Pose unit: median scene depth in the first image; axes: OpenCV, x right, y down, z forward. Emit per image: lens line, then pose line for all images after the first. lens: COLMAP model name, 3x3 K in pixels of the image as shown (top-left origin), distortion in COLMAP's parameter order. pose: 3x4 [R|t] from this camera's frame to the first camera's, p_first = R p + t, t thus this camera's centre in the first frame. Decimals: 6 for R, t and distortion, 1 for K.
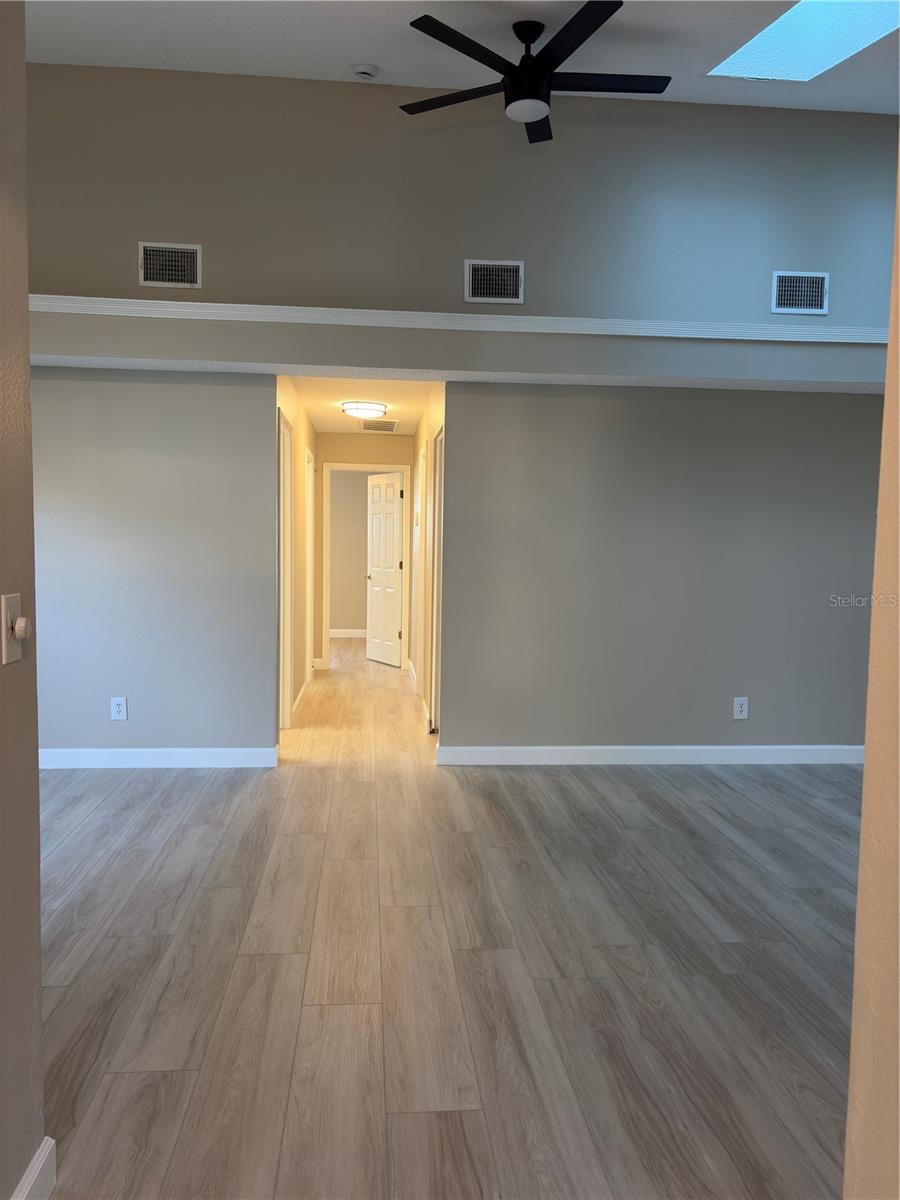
lens RADIAL K [[911.2, 0, 450.0], [0, 911.2, 600.0], [0, 0, 1]] dist [0.025631, -0.006893]
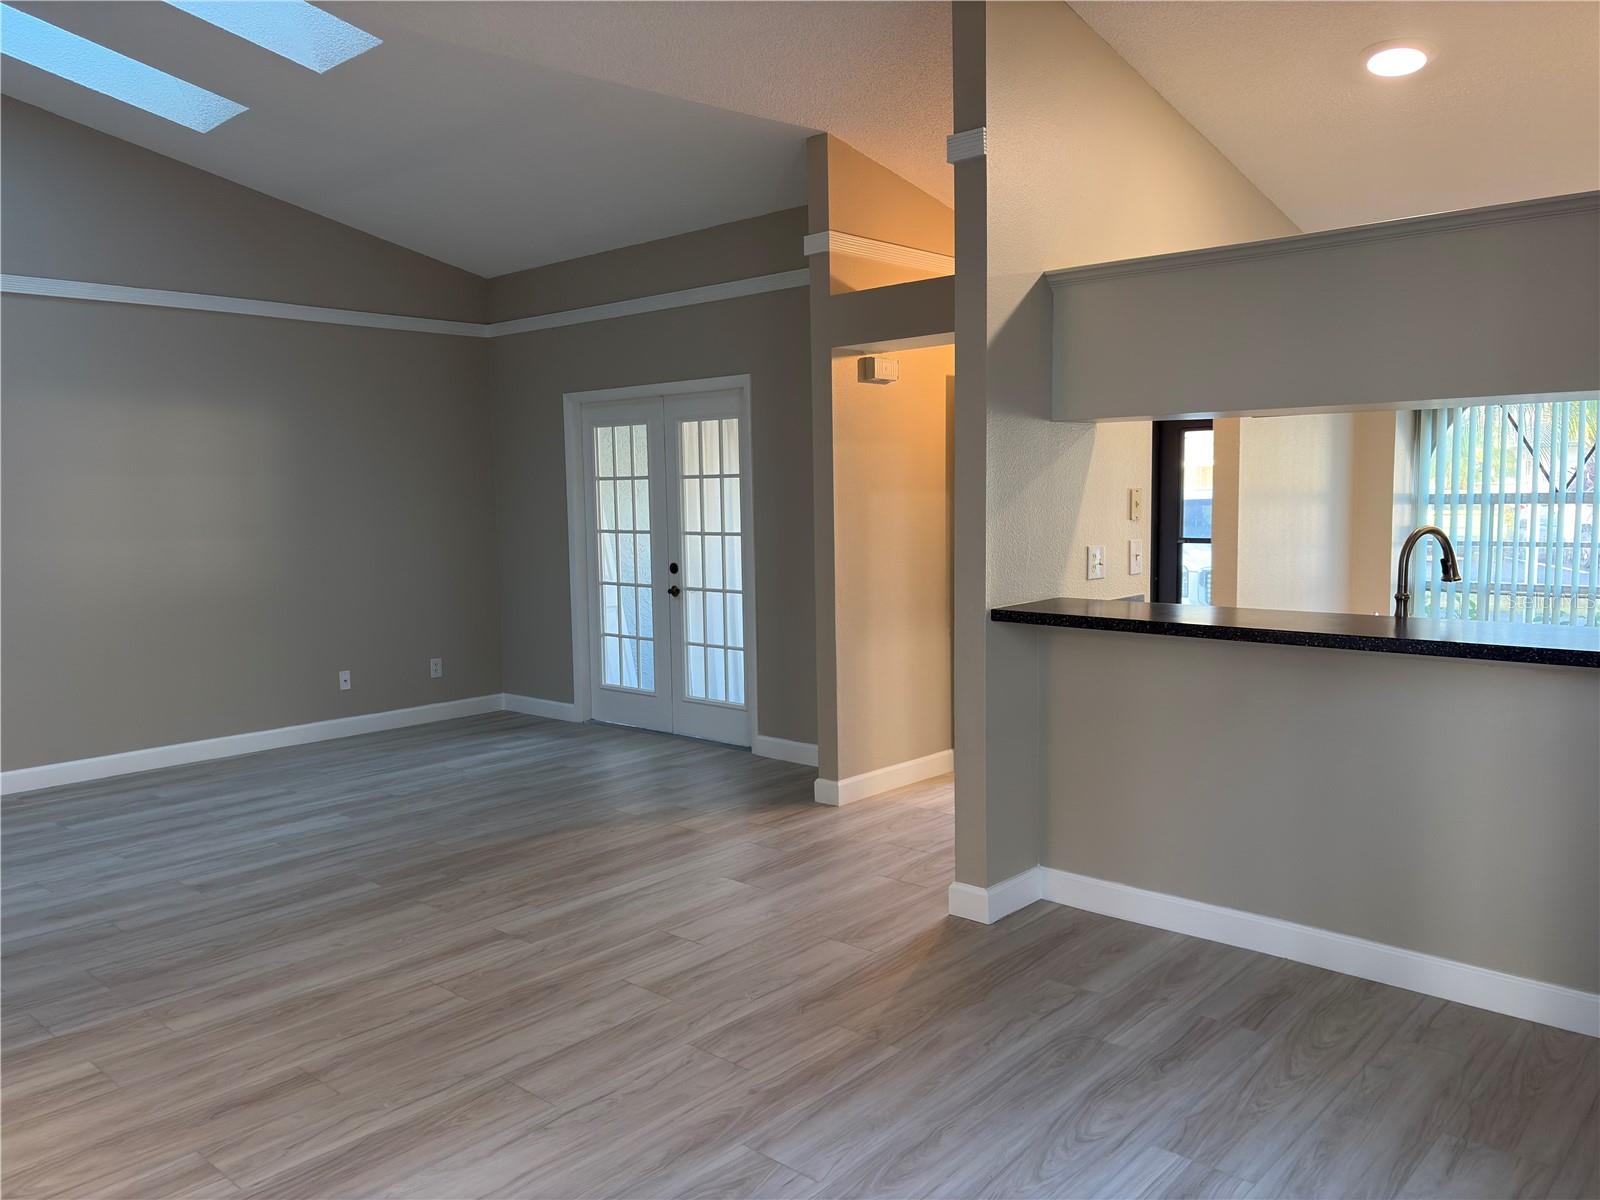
lens RADIAL K [[1215.0, 0, 800.0], [0, 1215.0, 600.0], [0, 0, 1]] dist [0.025631, -0.006893]
pose [[-0.673778, -0.075399, 0.735077, -0.830715], [0.052234, 0.987432, 0.149161, -0.122025], [-0.737085, 0.138897, -0.661372, 1.173111]]
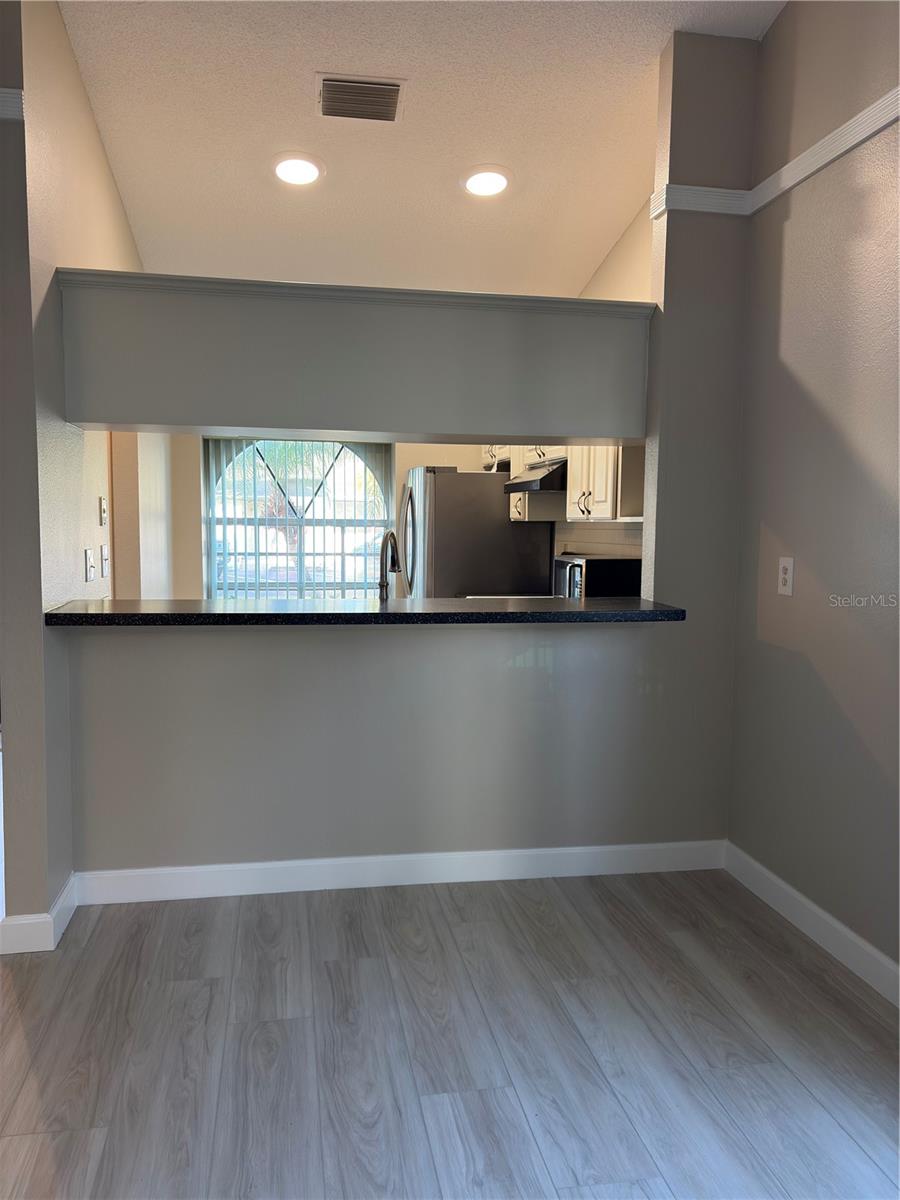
lens RADIAL K [[911.2, 0, 450.0], [0, 911.2, 600.0], [0, 0, 1]] dist [0.025631, -0.006893]
pose [[-0.996987, -0.019205, -0.075159, -0.468849], [-0.030180, 0.988566, 0.147737, -0.081945], [0.071462, 0.149560, -0.986167, 1.113894]]
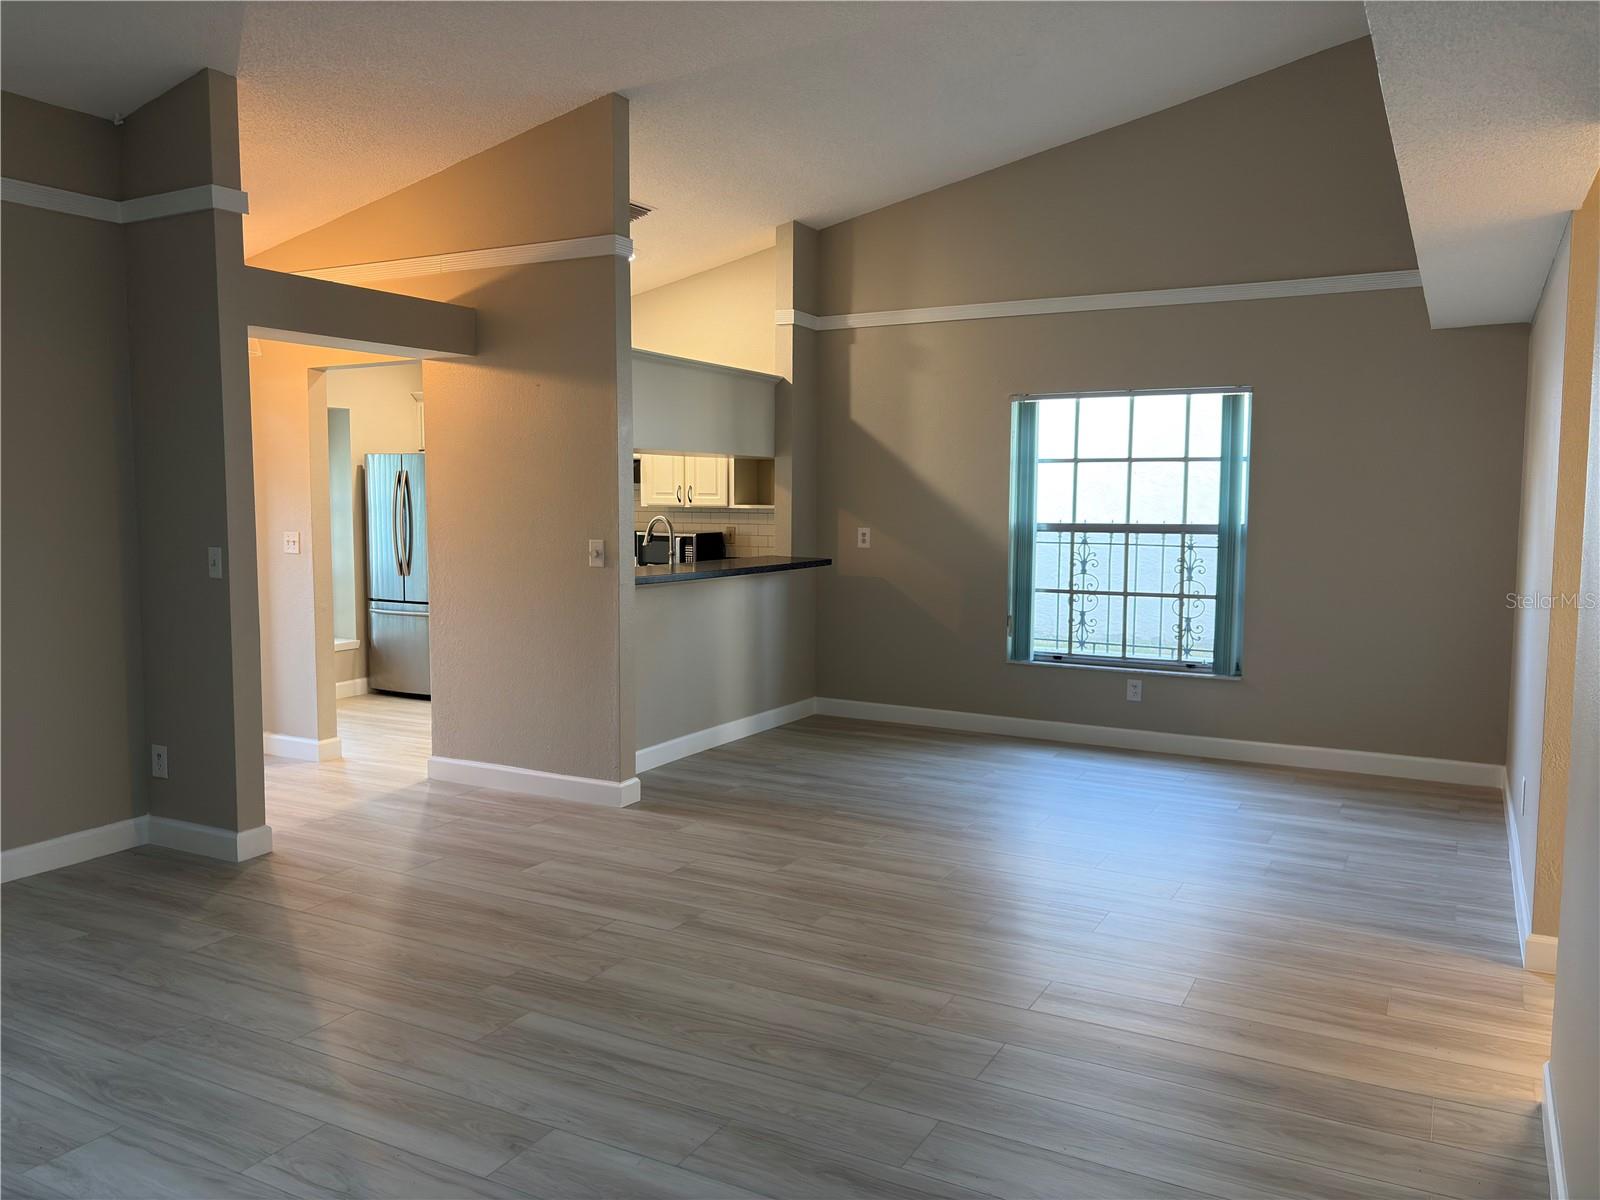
lens RADIAL K [[1215.0, 0, 800.0], [0, 1215.0, 600.0], [0, 0, 1]] dist [0.025631, -0.006893]
pose [[-0.555366, 0.053670, -0.829872, 0.797723], [-0.066378, 0.991870, 0.108568, -0.098395], [0.828952, 0.115380, -0.547289, 1.328250]]
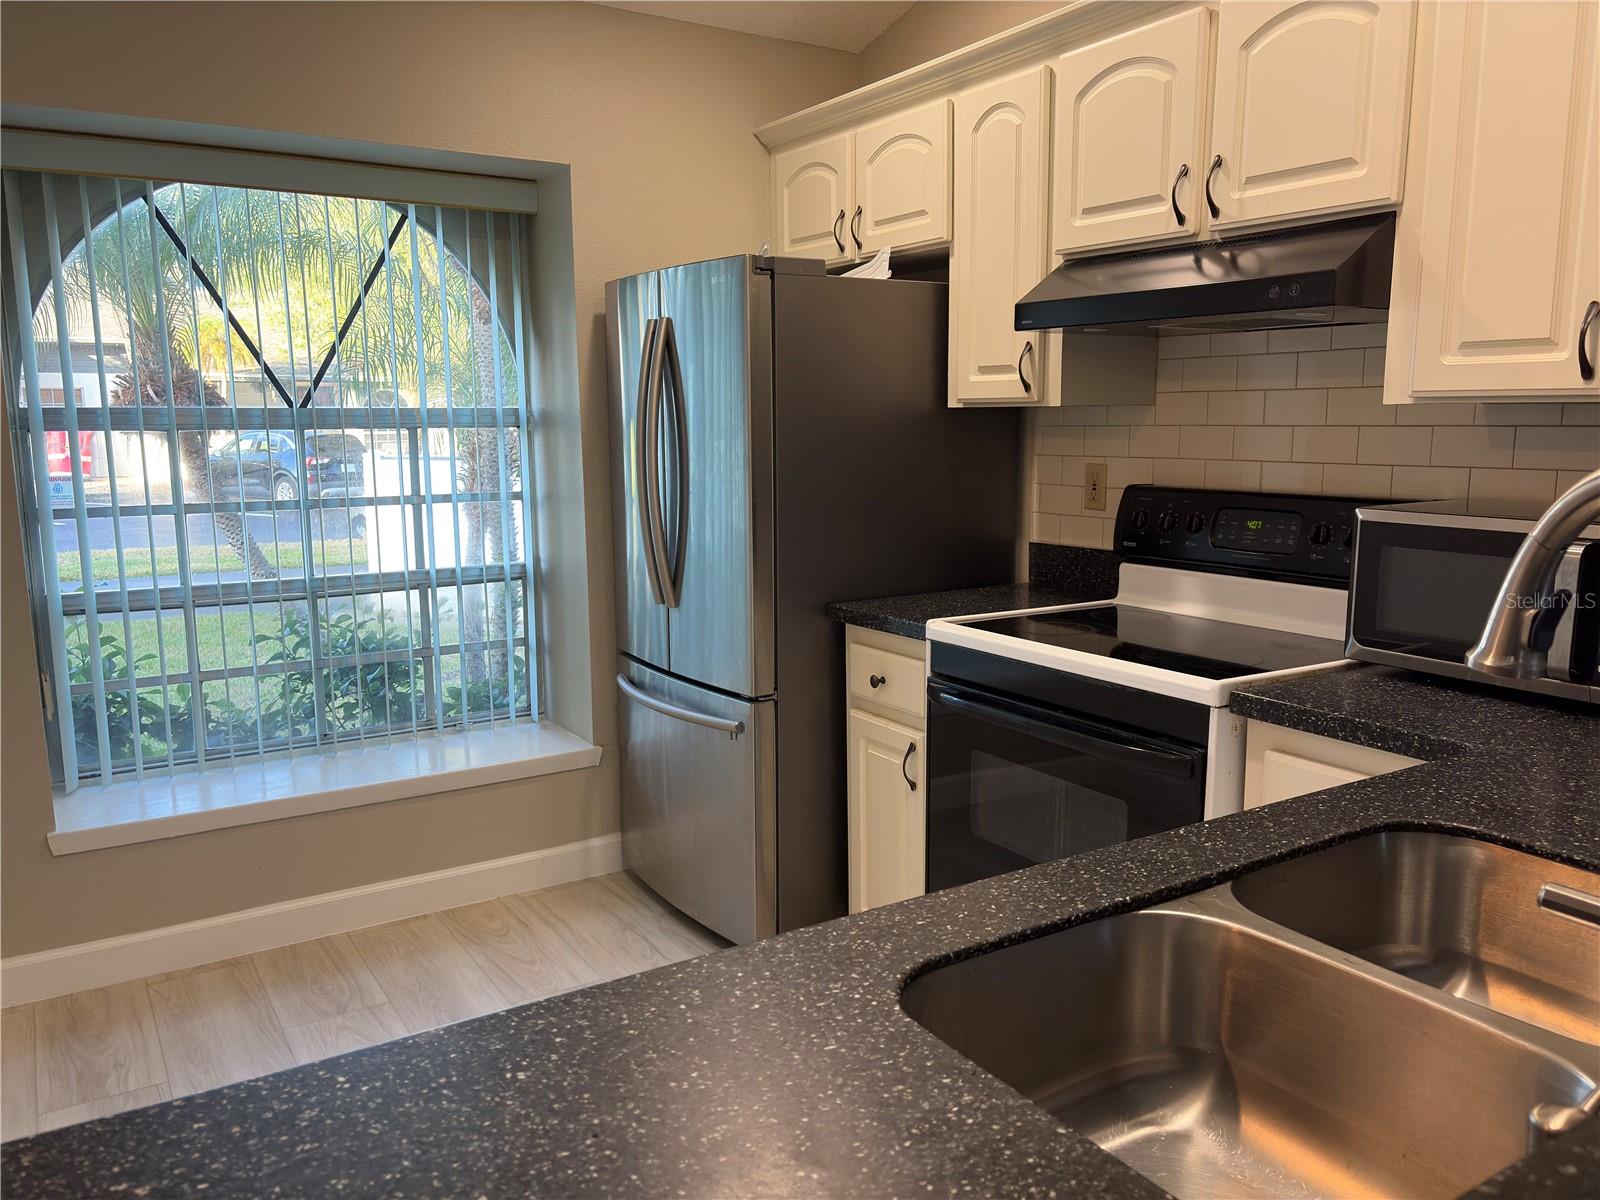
lens RADIAL K [[1184.9, 0, 839.7], [0, 1184.9, 605.7], [0, 0, 1]] dist [-0.025156, -0.002695]
pose [[-0.887221, 0.055867, -0.457951, -0.276710], [-0.043986, 0.977876, 0.204510, -0.025567], [0.459244, 0.201589, -0.865134, 0.350122]]
